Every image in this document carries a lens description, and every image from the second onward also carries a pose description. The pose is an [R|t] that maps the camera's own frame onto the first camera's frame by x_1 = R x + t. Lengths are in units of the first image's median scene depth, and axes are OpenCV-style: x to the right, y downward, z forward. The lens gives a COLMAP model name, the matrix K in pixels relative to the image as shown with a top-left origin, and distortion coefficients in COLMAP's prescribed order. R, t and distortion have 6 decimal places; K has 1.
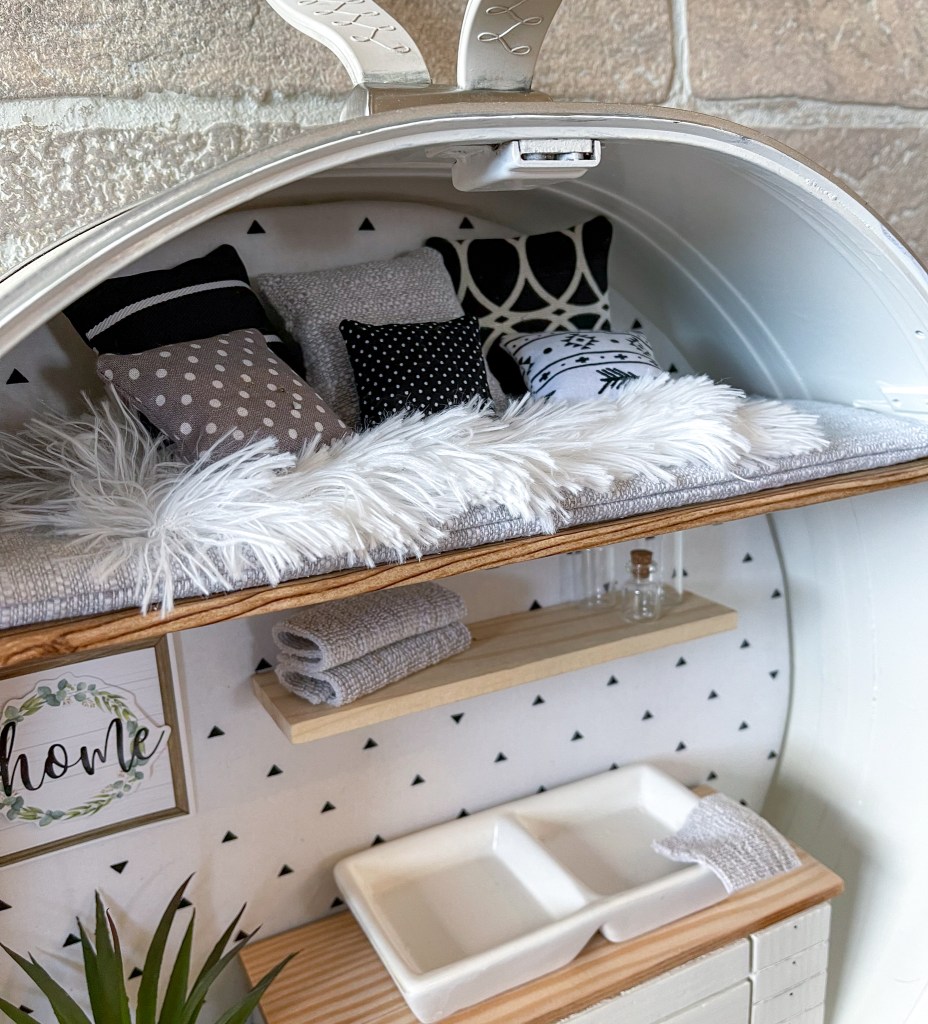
lens RADIAL K [[969.8, 0, 459.6], [0, 969.8, 518.1], [0, 0, 1]] dist [0.005909, 0.030407]
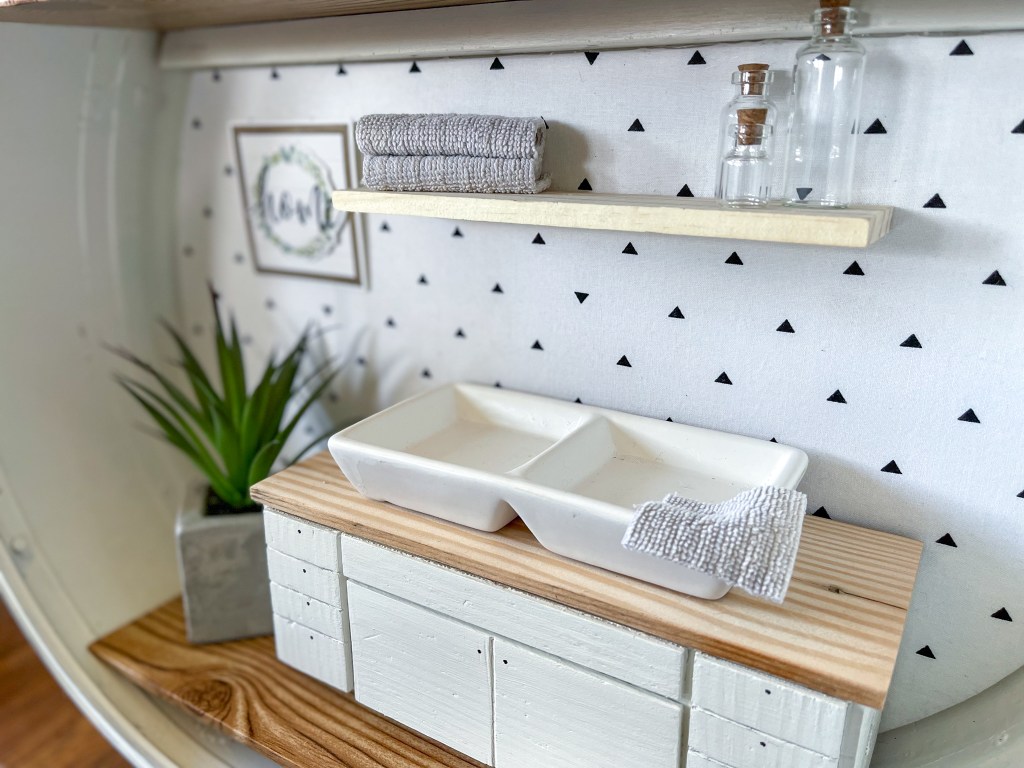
lens RADIAL K [[805.7, 0, 512.0], [0, 805.7, 384.0], [0, 0, 1]] dist [0.070472, -0.084429]
pose [[0.517319, 0.297663, -0.802358, 0.726276], [-0.242123, 0.950162, 0.196388, 0.173805], [0.820827, 0.092674, 0.563608, 0.591039]]
